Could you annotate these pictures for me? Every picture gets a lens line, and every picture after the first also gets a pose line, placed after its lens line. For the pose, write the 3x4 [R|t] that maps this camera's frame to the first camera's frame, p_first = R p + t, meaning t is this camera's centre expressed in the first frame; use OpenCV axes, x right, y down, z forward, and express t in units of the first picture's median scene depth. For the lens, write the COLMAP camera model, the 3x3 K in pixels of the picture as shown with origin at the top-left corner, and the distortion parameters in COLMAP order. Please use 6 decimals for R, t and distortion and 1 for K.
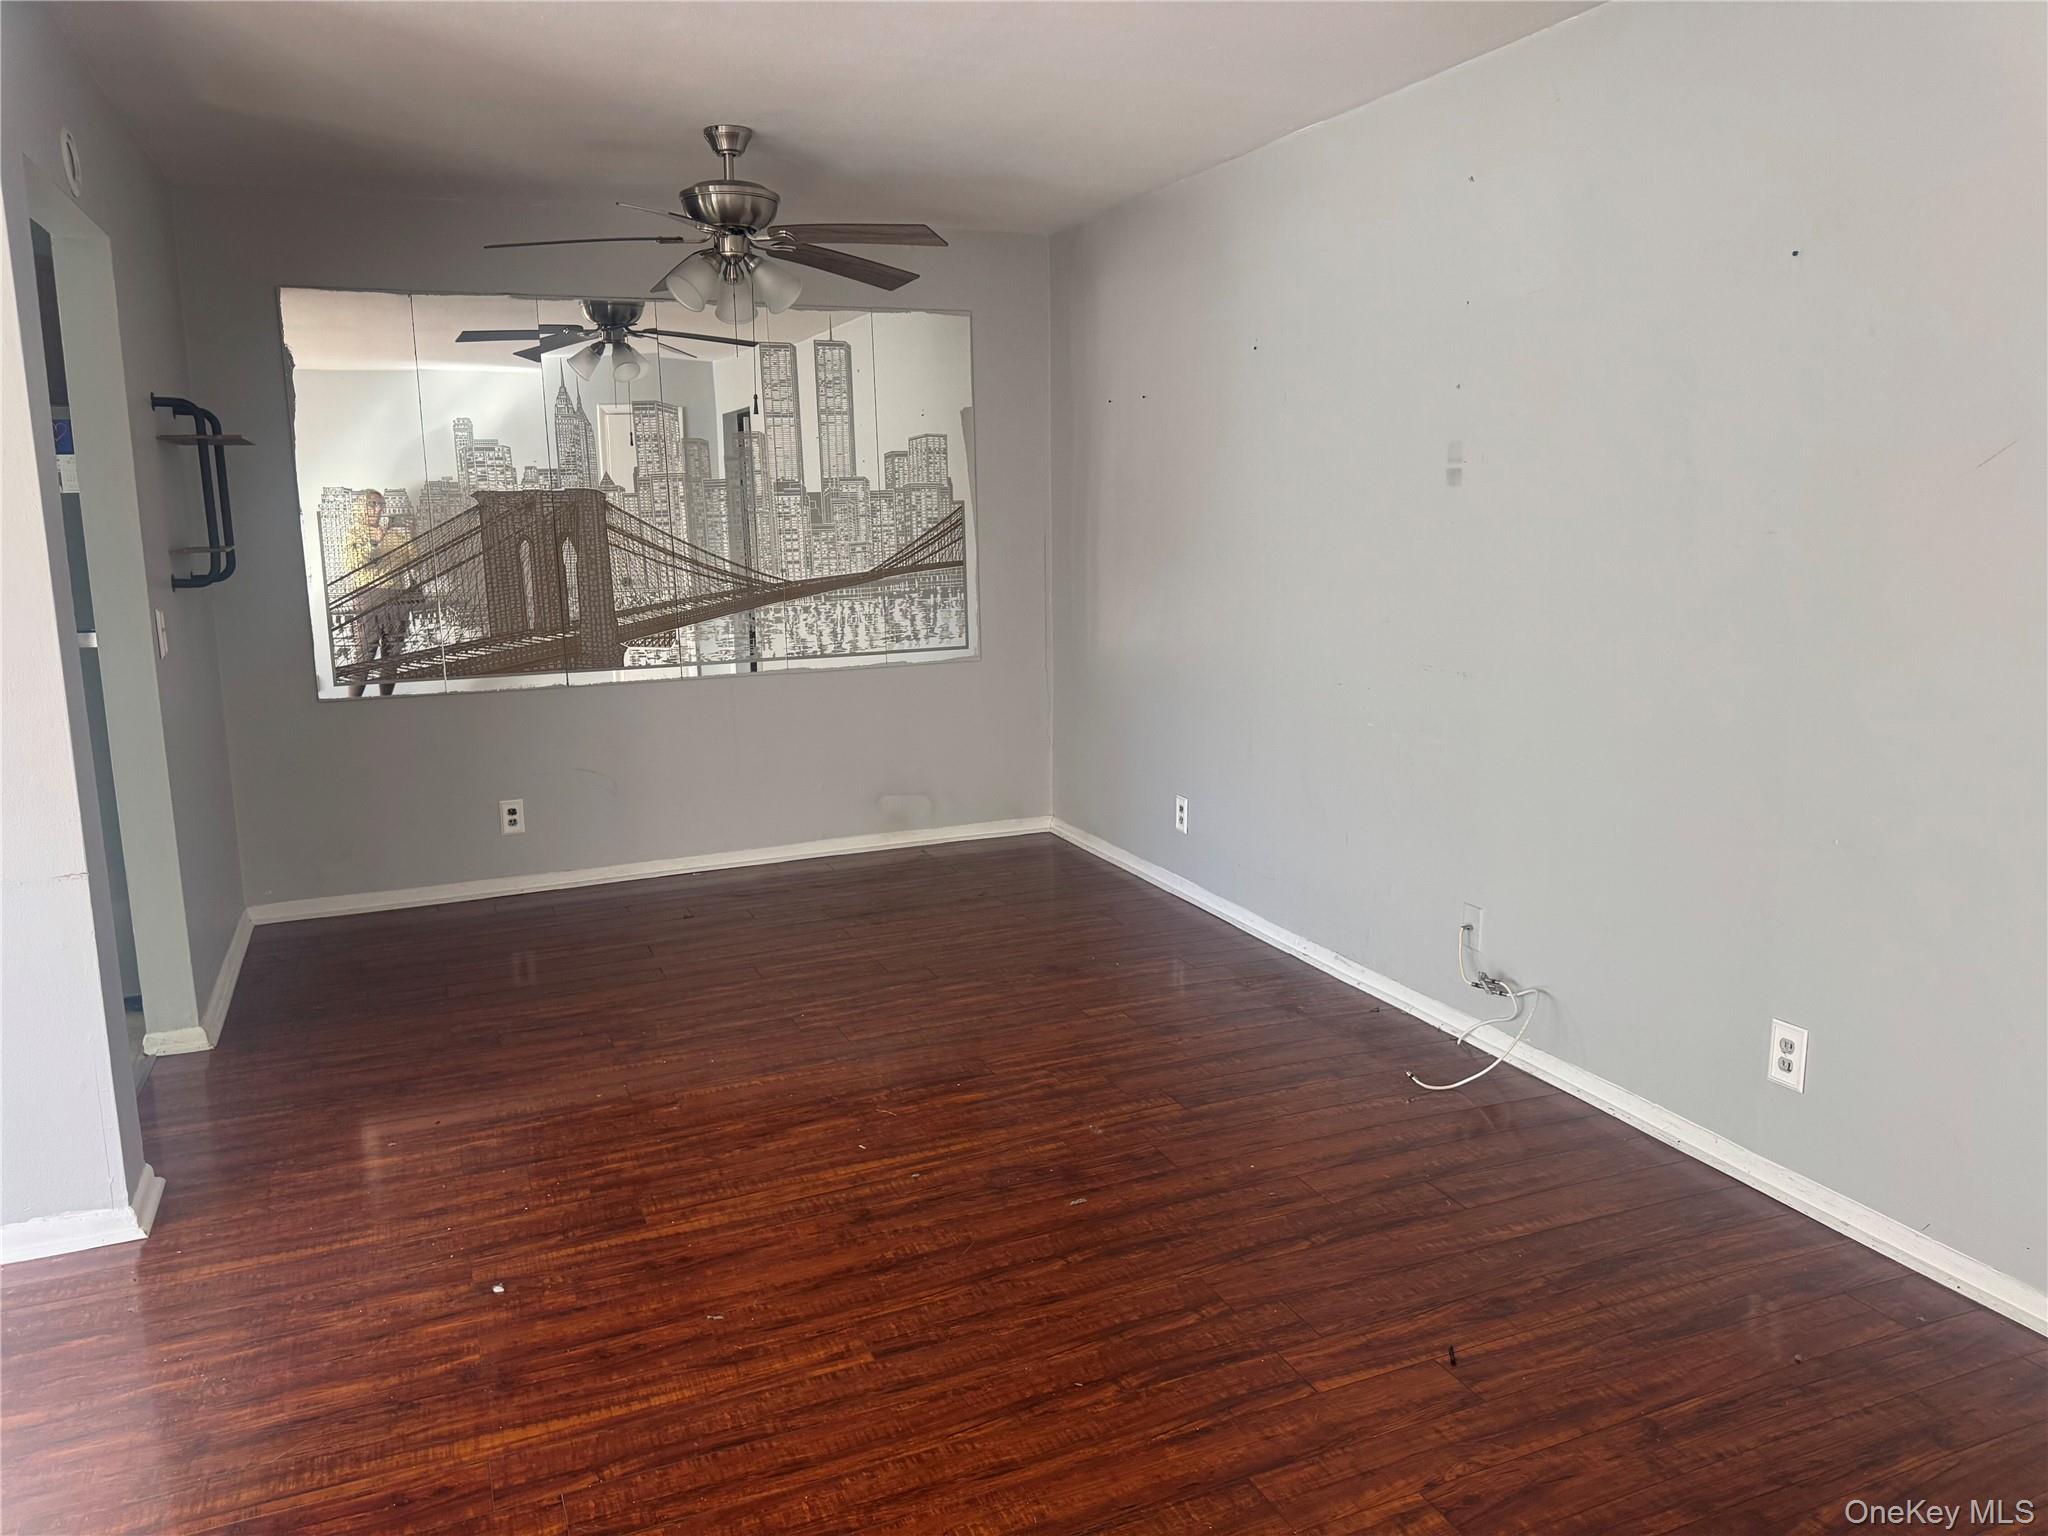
lens RADIAL K [[1416.6, 0, 1019.4], [0, 1416.6, 747.6], [0, 0, 1]] dist [0.029829, -0.048039]
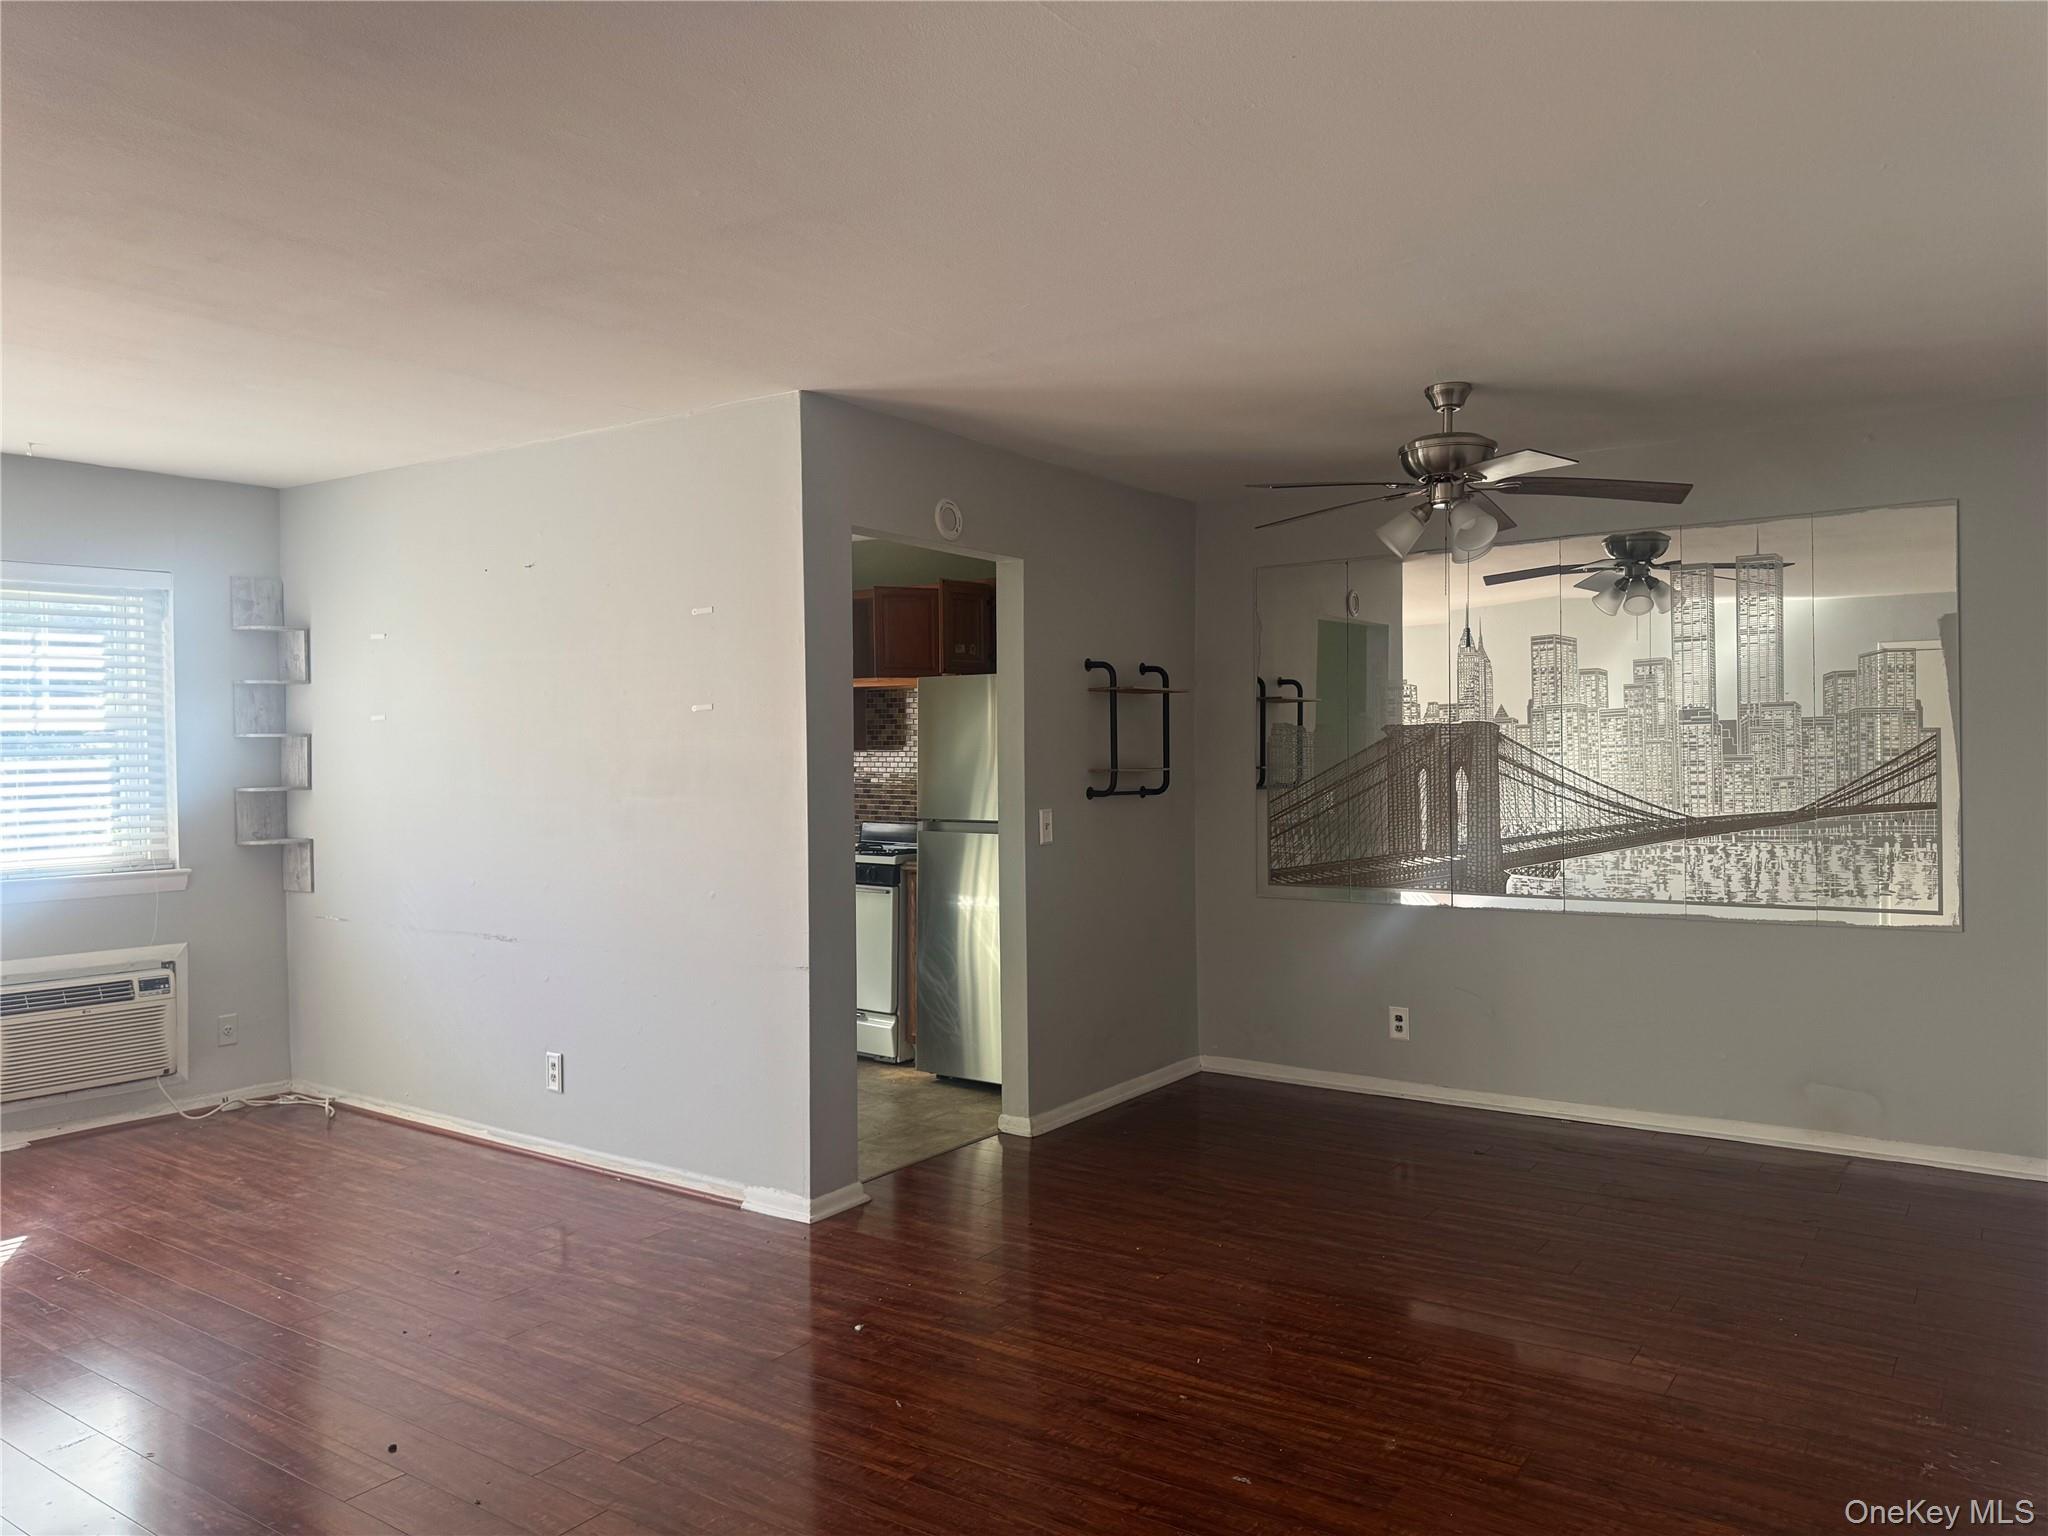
lens RADIAL K [[1416.6, 0, 1032.1], [0, 1416.6, 746.9], [0, 0, 1]] dist [0.029829, -0.048039]
pose [[0.525155, 0.002106, -0.851004, 0.414571], [-0.138594, 0.986858, -0.083084, -0.030188], [0.839645, 0.161576, 0.518545, 0.181656]]
